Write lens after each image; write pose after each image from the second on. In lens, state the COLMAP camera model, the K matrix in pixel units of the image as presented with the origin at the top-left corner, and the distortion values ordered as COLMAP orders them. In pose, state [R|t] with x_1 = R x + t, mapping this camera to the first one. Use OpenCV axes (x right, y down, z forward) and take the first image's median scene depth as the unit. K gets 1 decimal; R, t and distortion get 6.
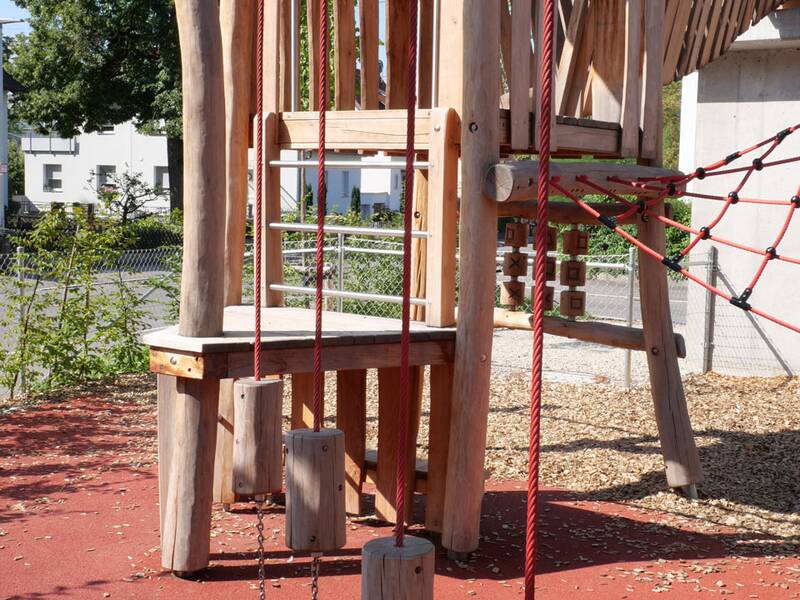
lens RADIAL K [[1207.2, 0, 400.0], [0, 1207.2, 300.0], [0, 0, 1]] dist [0.005097, 0.027922]
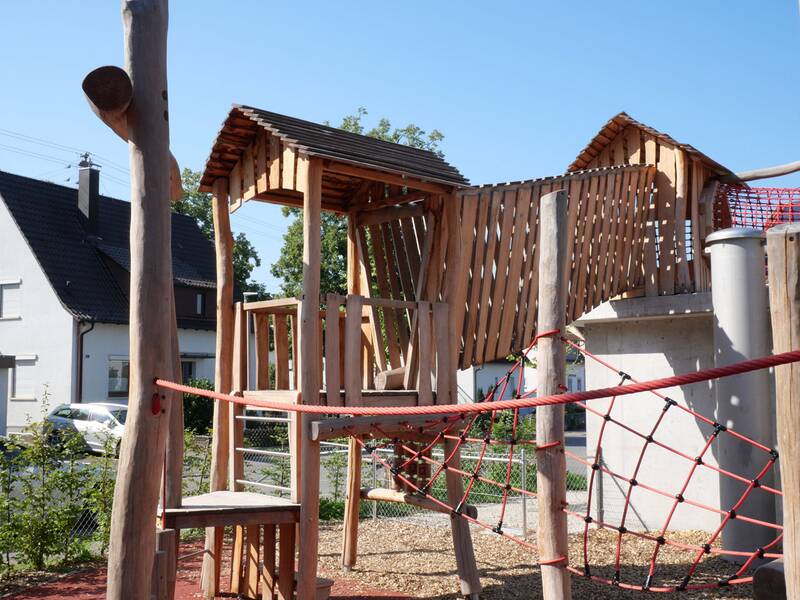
lens RADIAL K [[912.1, 0, 400.0], [0, 912.1, 300.0], [0, 0, 1]] dist [-0.008591, 0.028520]
pose [[0.977983, -0.043370, -0.204126, 0.442734], [0.005253, 0.982972, -0.183682, -0.025203], [0.208616, 0.178566, 0.961558, -0.386538]]
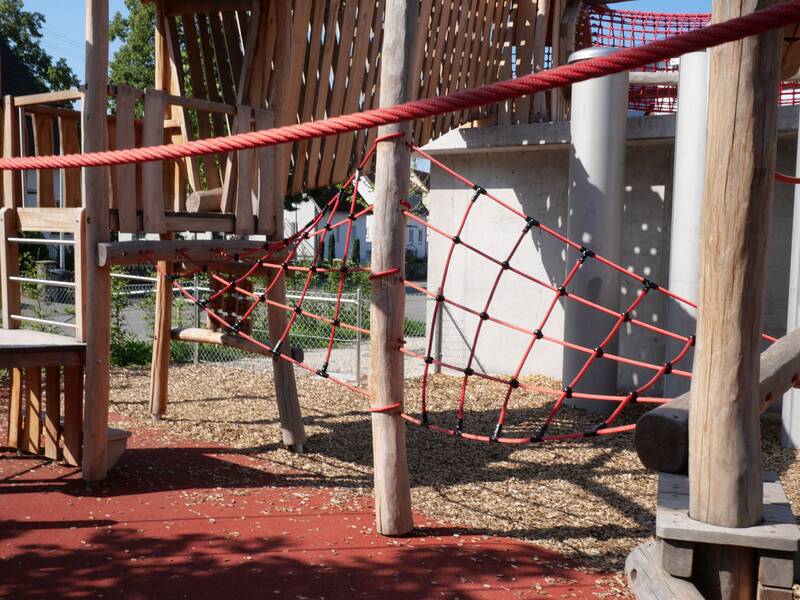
lens RADIAL K [[912.1, 0, 400.0], [0, 912.1, 300.0], [0, 0, 1]] dist [-0.008591, 0.028520]
pose [[0.999303, 0.002068, -0.037265, 0.434784], [-0.002892, 0.999752, -0.022070, -0.007609], [0.037210, 0.022162, 0.999062, -0.180529]]
